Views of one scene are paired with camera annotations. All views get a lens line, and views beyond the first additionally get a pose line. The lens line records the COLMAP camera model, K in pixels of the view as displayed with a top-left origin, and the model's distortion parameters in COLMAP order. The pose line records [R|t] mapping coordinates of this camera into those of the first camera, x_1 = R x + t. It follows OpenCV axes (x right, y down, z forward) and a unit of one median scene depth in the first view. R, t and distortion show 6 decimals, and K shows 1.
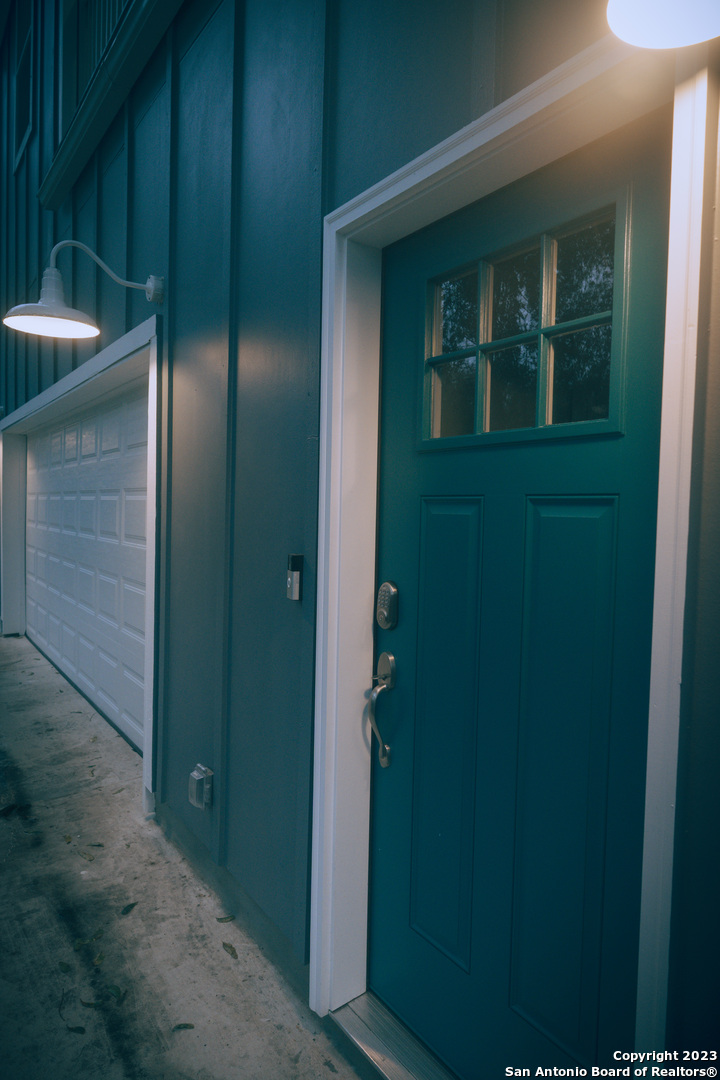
lens RADIAL K [[676.6, 0, 361.5], [0, 676.6, 537.6], [0, 0, 1]] dist [-0.004034, 0.001868]
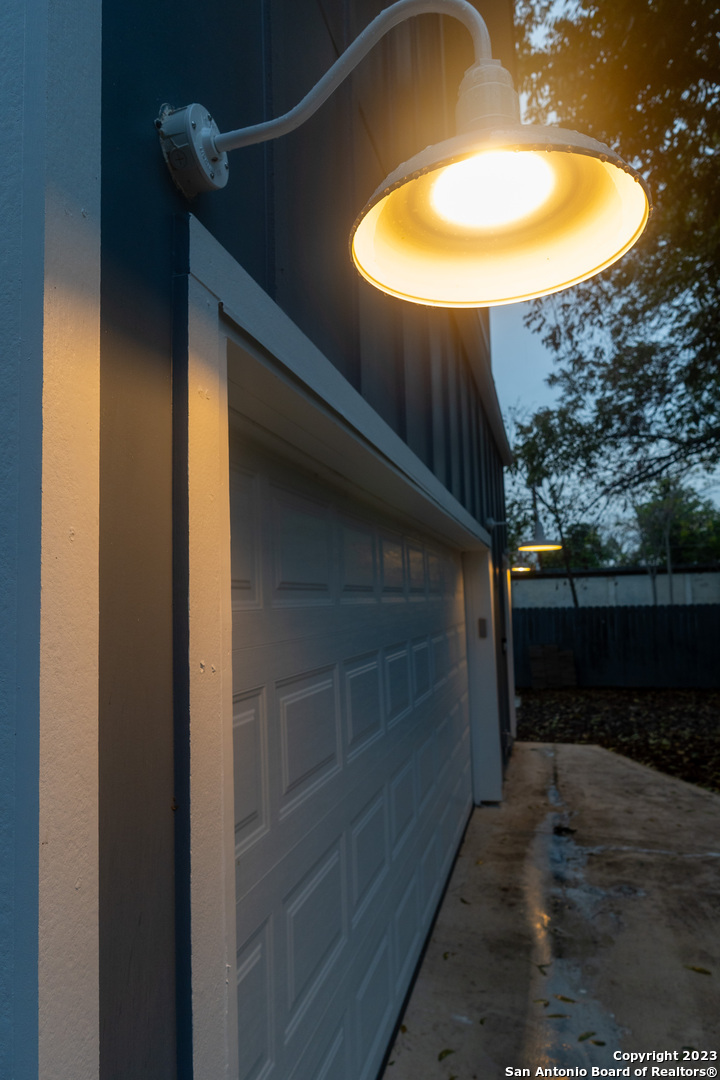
lens RADIAL K [[676.9, 0, 360.0], [0, 676.9, 540.0], [0, 0, 1]] dist [-0.002525, -0.001787]
pose [[-0.638188, 0.059978, 0.767541, -1.088463], [0.046327, 0.998146, -0.039478, -0.174434], [-0.768486, 0.010363, -0.639783, 1.760361]]
